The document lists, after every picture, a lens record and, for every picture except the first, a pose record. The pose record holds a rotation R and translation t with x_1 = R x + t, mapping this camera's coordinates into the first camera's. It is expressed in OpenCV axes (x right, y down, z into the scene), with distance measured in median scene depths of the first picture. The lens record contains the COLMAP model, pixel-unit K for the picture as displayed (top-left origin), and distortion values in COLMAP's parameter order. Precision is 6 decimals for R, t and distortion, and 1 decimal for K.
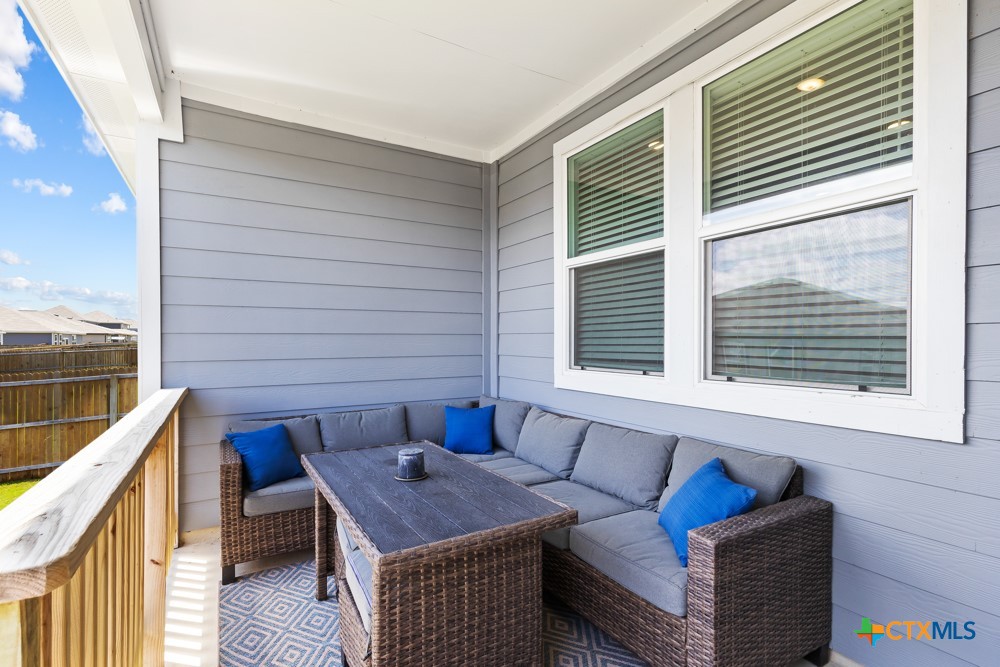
lens RADIAL K [[471.5, 0, 500.0], [0, 471.5, 333.5], [0, 0, 1]] dist [0.027911, 0.000023]
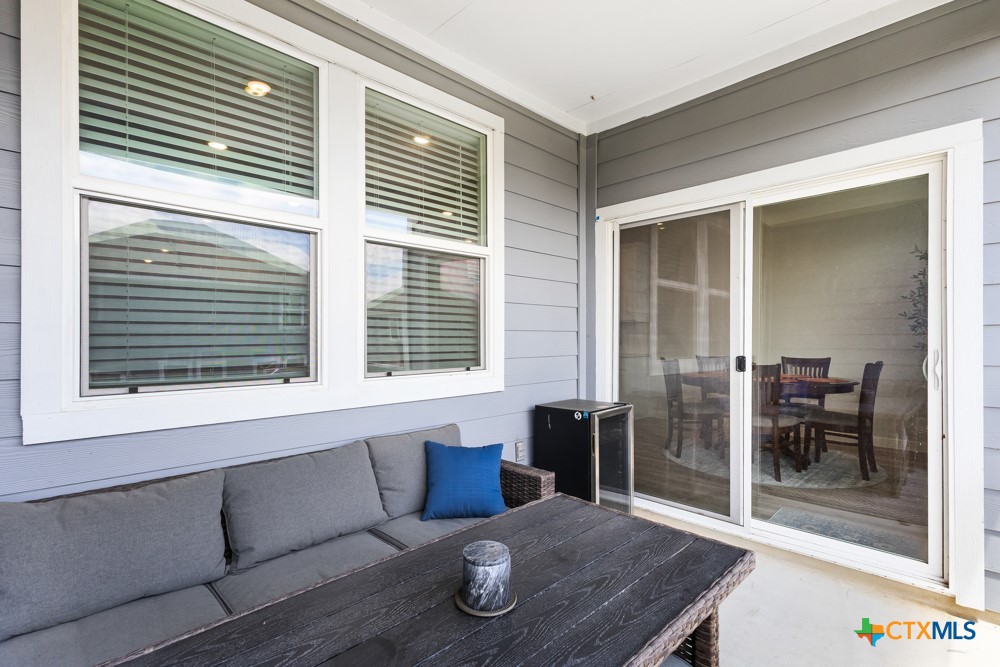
lens RADIAL K [[469.3, 0, 500.0], [0, 469.3, 333.5], [0, 0, 1]] dist [0.001207, 0.000043]
pose [[-0.233281, 0.012355, 0.972331, -0.581290], [-0.013161, 0.999788, -0.015861, 0.014497], [-0.972320, -0.016497, -0.233069, 0.926370]]
